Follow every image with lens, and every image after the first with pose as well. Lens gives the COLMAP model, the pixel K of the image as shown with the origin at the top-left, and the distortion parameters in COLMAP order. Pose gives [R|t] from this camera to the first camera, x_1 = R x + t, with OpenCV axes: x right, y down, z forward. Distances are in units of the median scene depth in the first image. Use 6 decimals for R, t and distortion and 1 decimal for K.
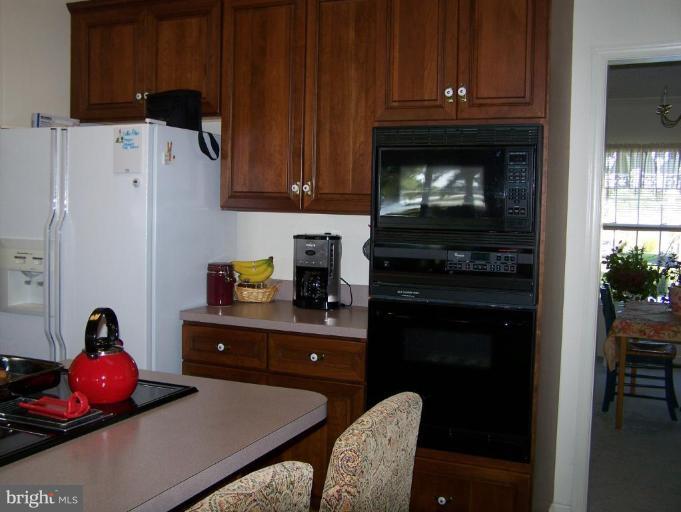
lens RADIAL K [[791.7, 0, 340.5], [0, 791.7, 256.0], [0, 0, 1]] dist [-0.071346, 0.024844]
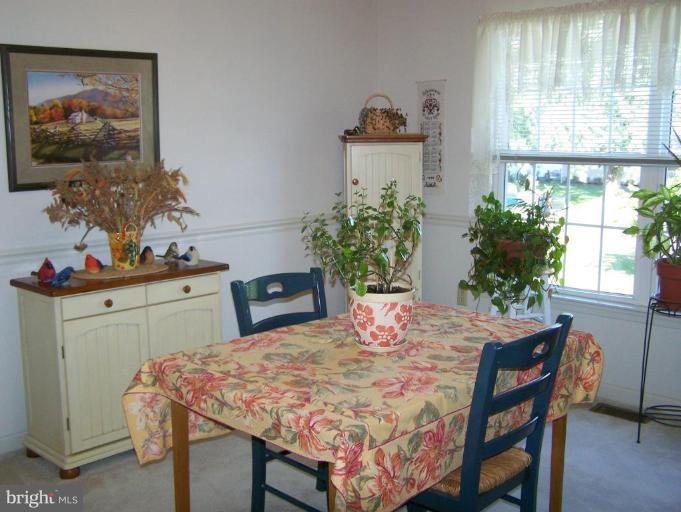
lens RADIAL K [[791.7, 0, 340.5], [0, 791.7, 256.0], [0, 0, 1]] dist [-0.071346, 0.024844]
pose [[0.941390, 0.032732, -0.335727, 0.443072], [-0.002686, 0.995977, 0.089572, -0.016872], [0.337309, -0.083420, 0.937691, 0.426553]]
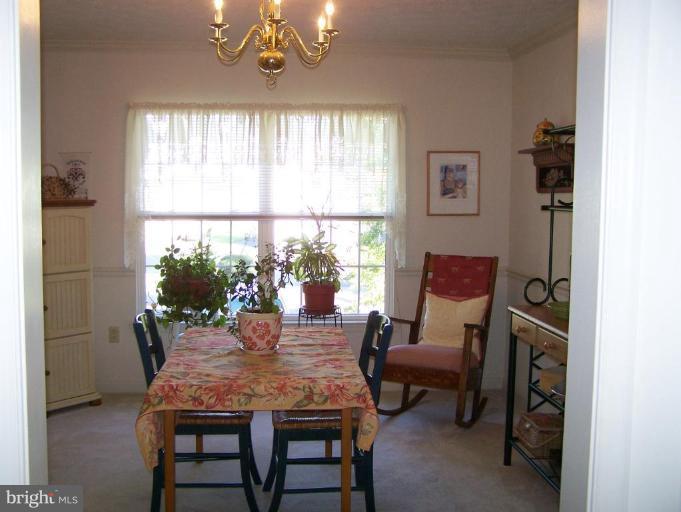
lens RADIAL K [[791.7, 0, 340.5], [0, 791.7, 256.0], [0, 0, 1]] dist [-0.071346, 0.024844]
pose [[0.875399, -0.055810, 0.480168, 0.138362], [0.041813, 0.998332, 0.039806, -0.023881], [-0.481589, -0.014769, 0.876273, 0.292232]]
